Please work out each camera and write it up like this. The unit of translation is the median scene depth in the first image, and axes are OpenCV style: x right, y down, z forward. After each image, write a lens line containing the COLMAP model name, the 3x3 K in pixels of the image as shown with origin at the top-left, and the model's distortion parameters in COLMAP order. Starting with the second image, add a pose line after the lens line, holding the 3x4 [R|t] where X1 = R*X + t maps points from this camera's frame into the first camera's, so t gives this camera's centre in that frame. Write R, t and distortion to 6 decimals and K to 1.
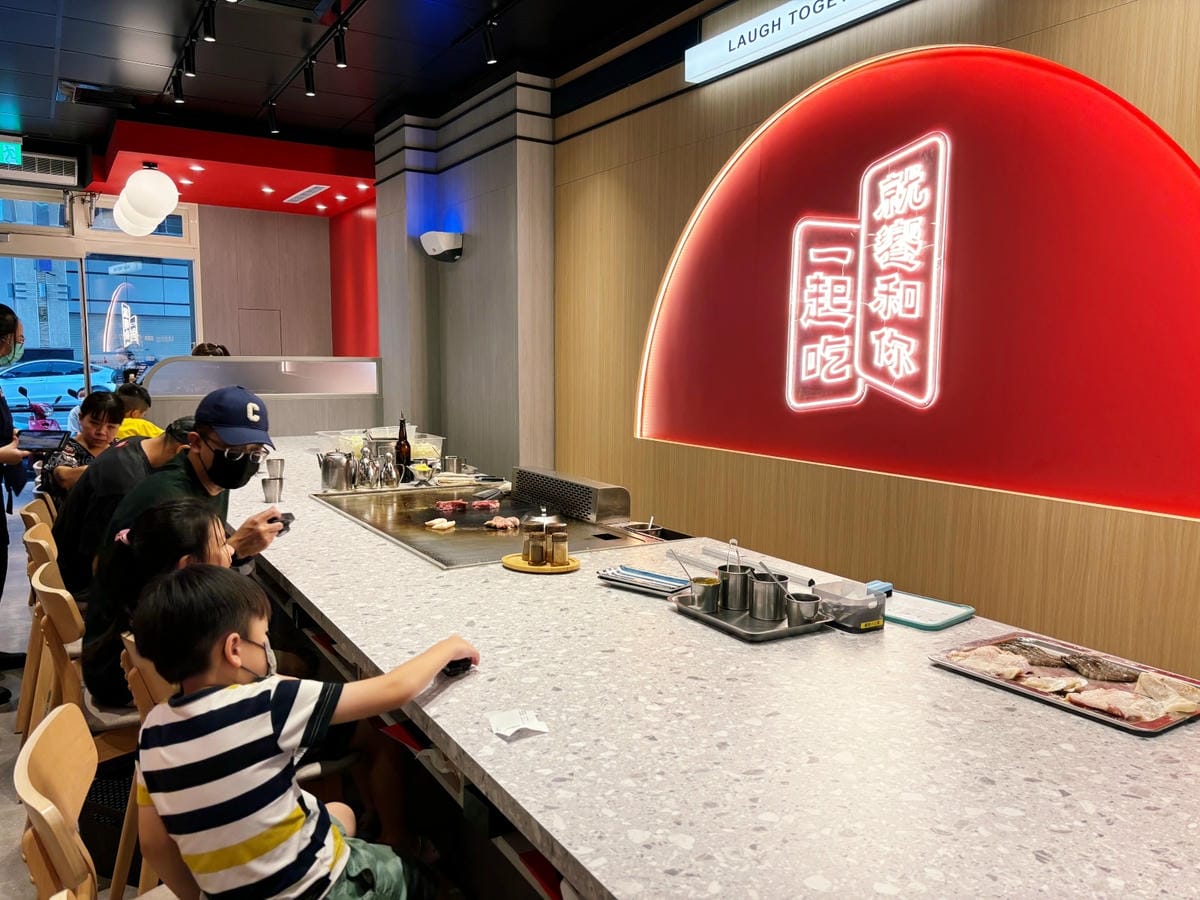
lens RADIAL K [[908.5, 0, 600.0], [0, 908.5, 450.0], [0, 0, 1]] dist [0.008484, -0.006018]
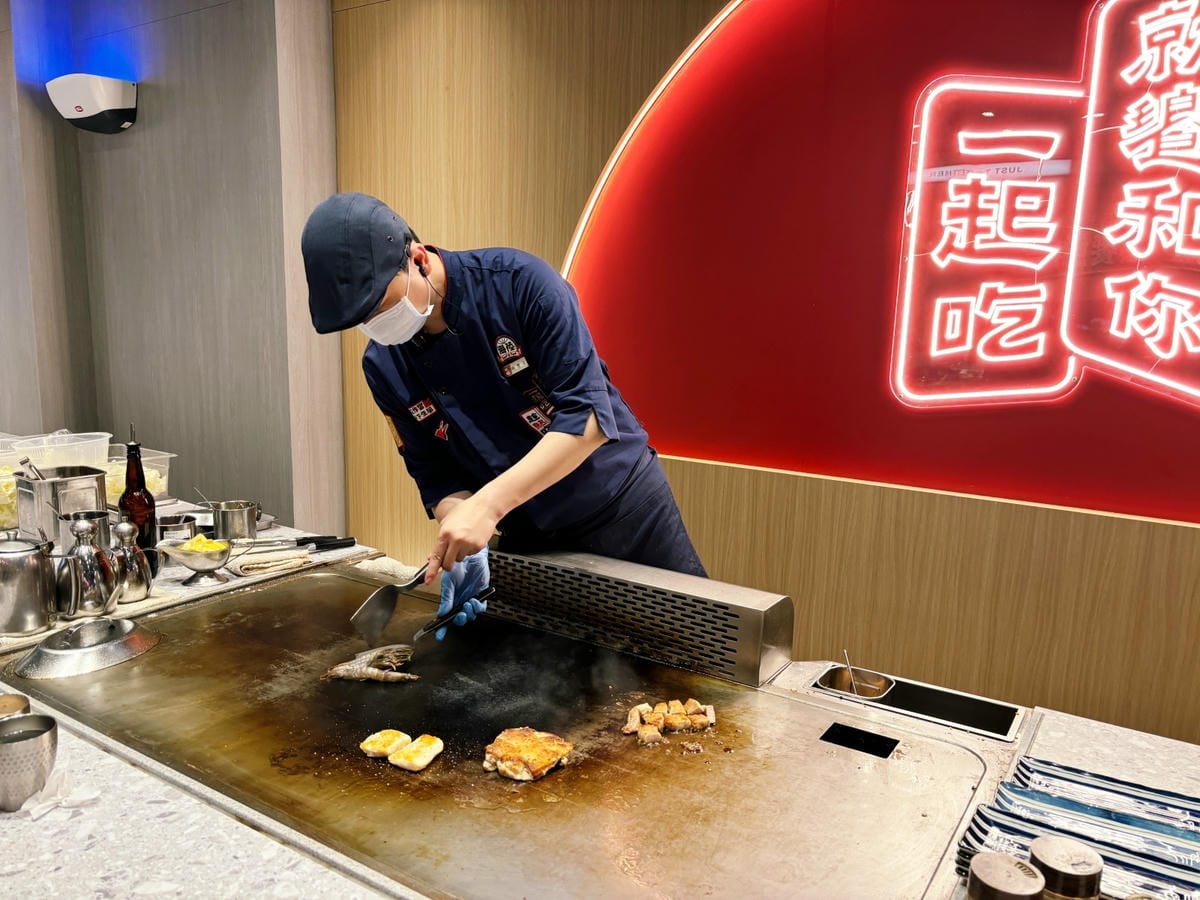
lens RADIAL K [[908.5, 0, 600.0], [0, 908.5, 450.0], [0, 0, 1]] dist [0.008484, -0.006018]
pose [[0.900911, -0.065069, 0.429098, -0.252899], [0.033731, 0.996204, 0.080247, -0.074848], [-0.432691, -0.057821, 0.899686, 0.585018]]
